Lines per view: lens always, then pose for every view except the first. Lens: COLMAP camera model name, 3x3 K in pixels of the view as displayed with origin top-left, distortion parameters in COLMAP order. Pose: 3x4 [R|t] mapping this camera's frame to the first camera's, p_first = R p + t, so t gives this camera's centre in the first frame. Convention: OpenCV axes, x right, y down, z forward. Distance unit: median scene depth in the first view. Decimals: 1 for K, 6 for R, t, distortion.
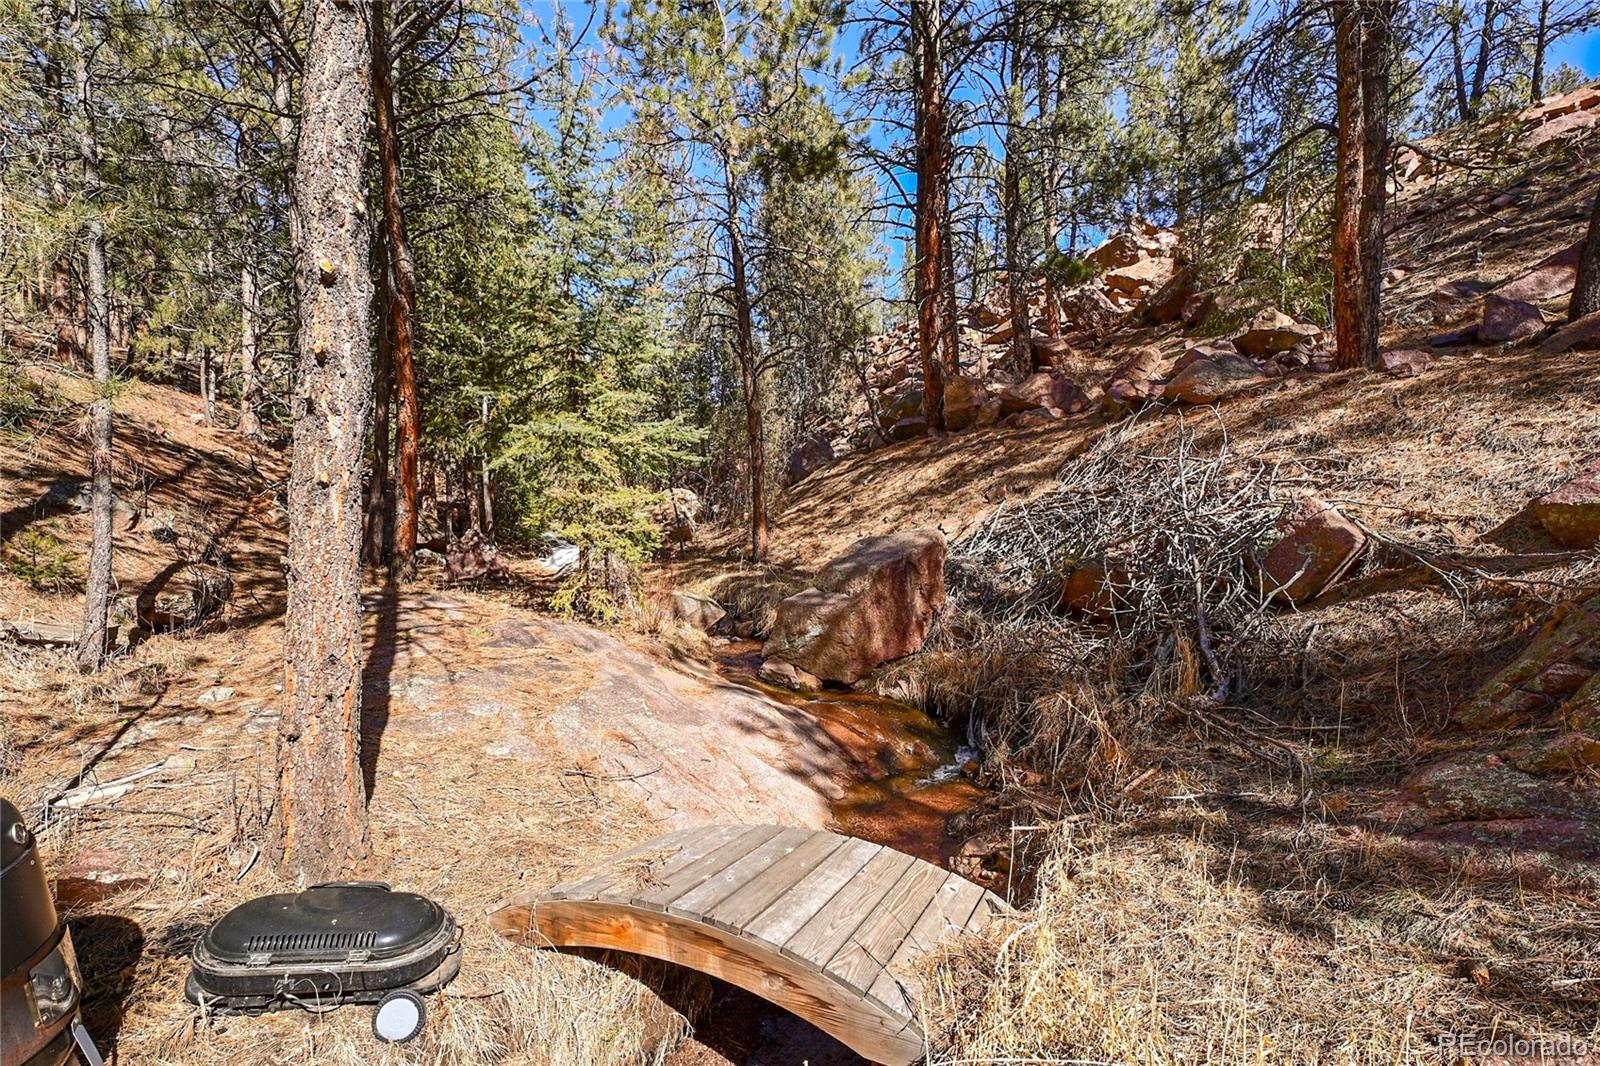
lens RADIAL K [[750.2, 0, 801.8], [0, 750.2, 580.2], [0, 0, 1]] dist [0.000271, 0.000177]
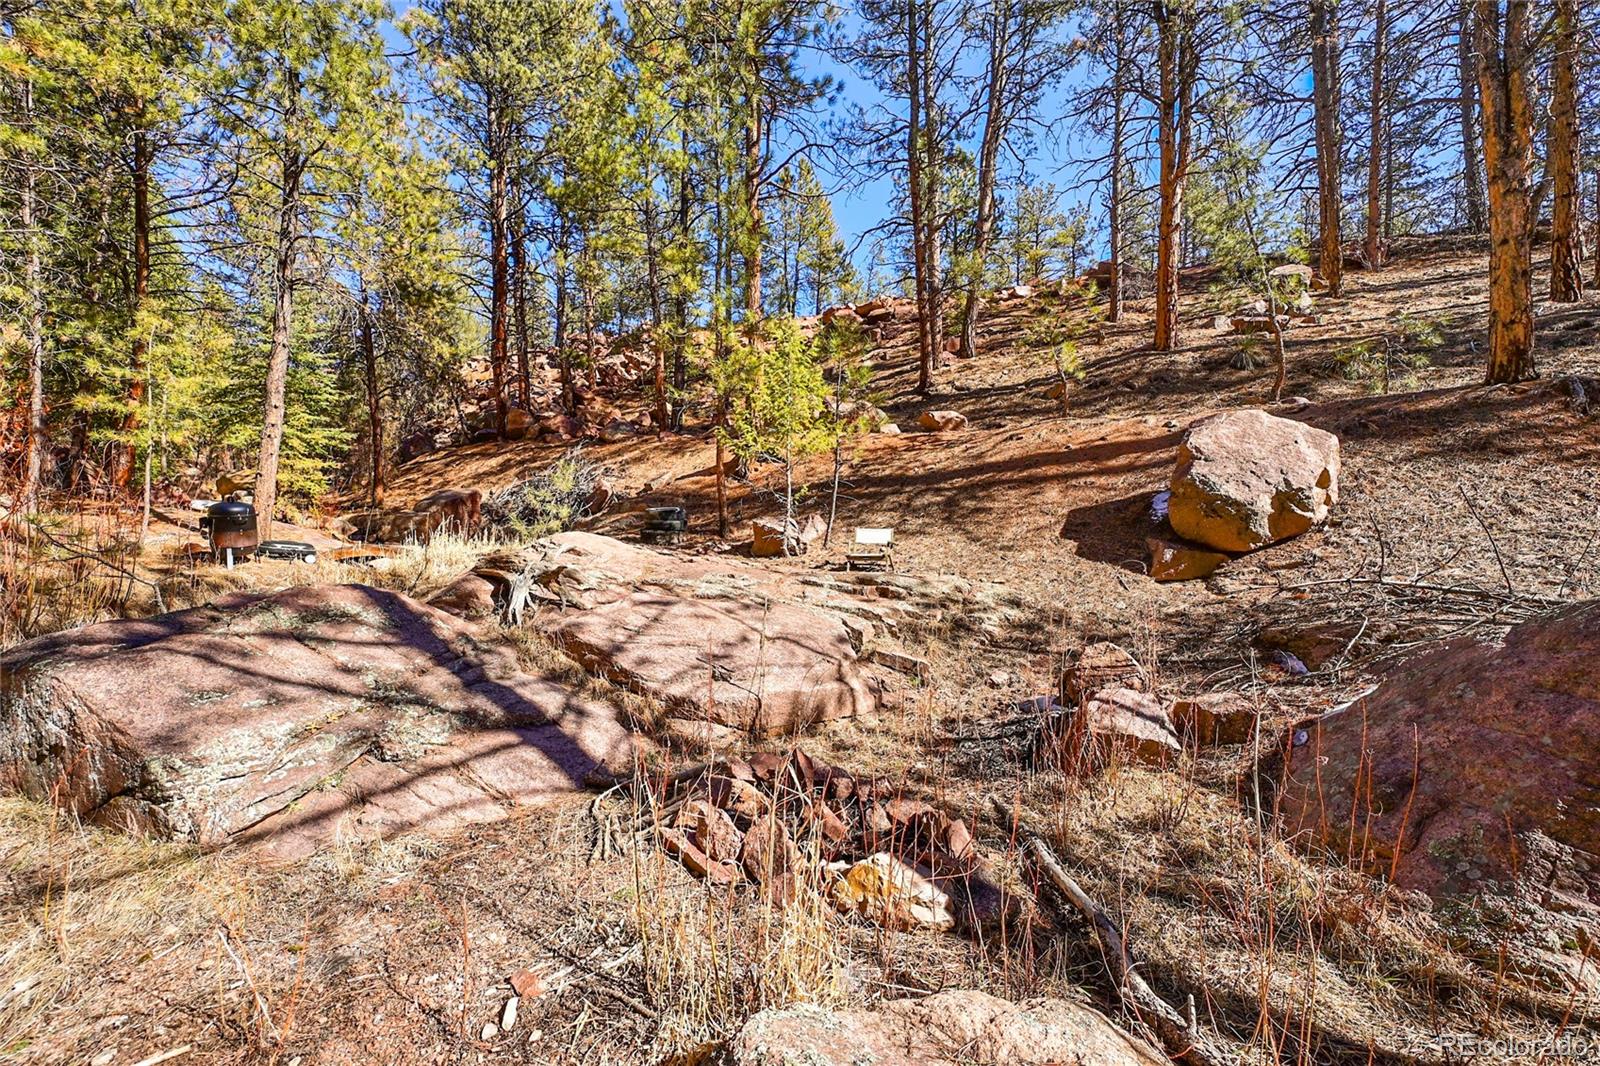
lens RADIAL K [[626.8, 0, 797.3], [0, 626.8, 523.7], [0, 0, 1]] dist [-0.000121, 0.000048]
pose [[0.850346, 0.025687, 0.525597, 0.006278], [0.002988, 0.998556, -0.053636, 0.080635], [-0.526215, 0.047179, 0.849042, -0.617831]]
